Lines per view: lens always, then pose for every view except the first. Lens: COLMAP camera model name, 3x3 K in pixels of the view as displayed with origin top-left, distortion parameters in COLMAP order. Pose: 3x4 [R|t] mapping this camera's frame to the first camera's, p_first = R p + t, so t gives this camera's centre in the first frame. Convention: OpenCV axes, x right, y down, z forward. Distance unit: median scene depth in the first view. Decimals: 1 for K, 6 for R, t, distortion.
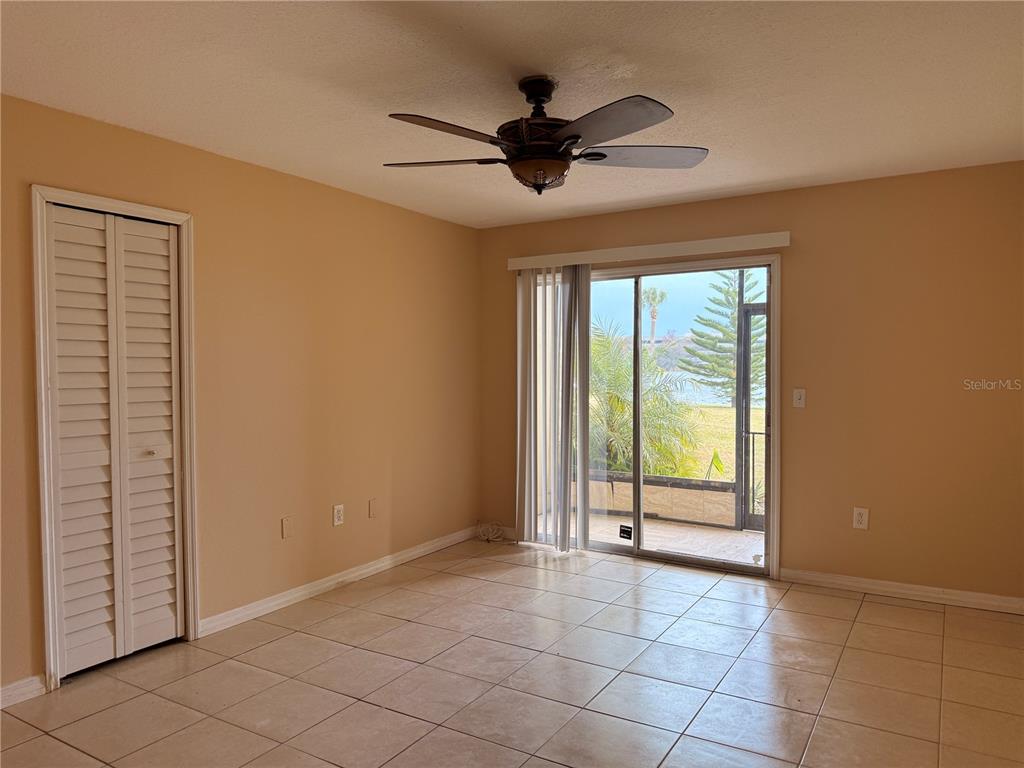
lens RADIAL K [[716.5, 0, 514.0], [0, 716.5, 394.1], [0, 0, 1]] dist [0.117266, -0.207366]
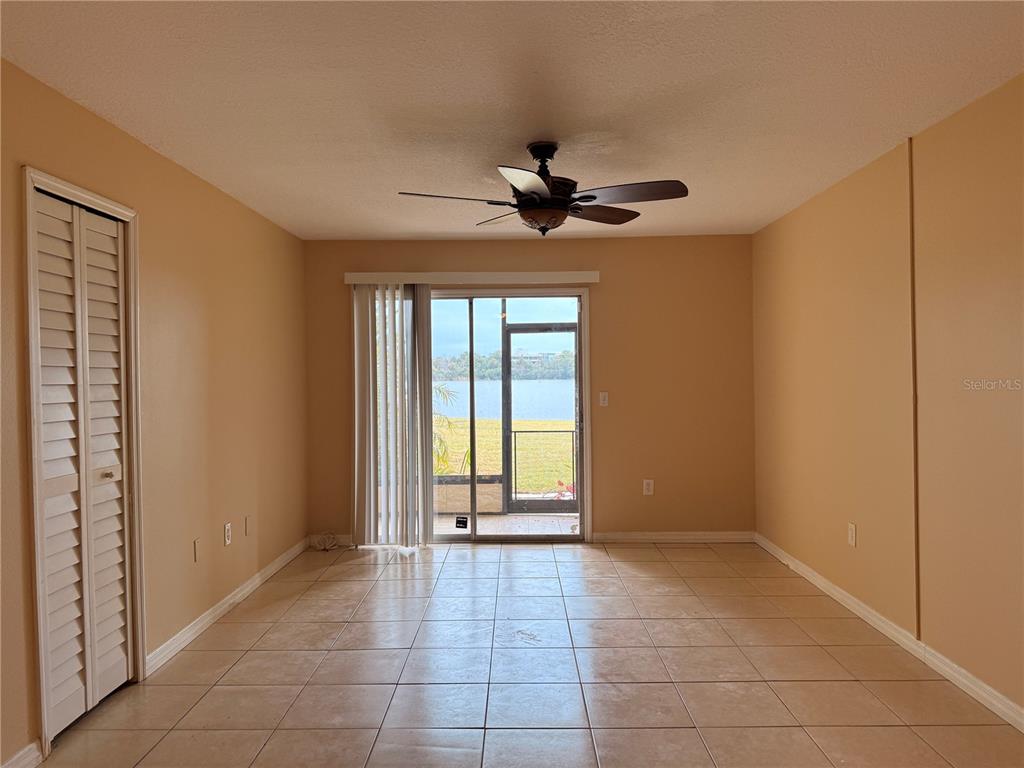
lens RADIAL K [[716.5, 0, 514.0], [0, 716.5, 394.1], [0, 0, 1]] dist [0.117266, -0.207366]
pose [[0.853894, -0.020248, 0.520052, -0.401607], [0.028957, 0.999543, -0.008629, 0.002711], [-0.519640, 0.022428, 0.854091, -0.012782]]
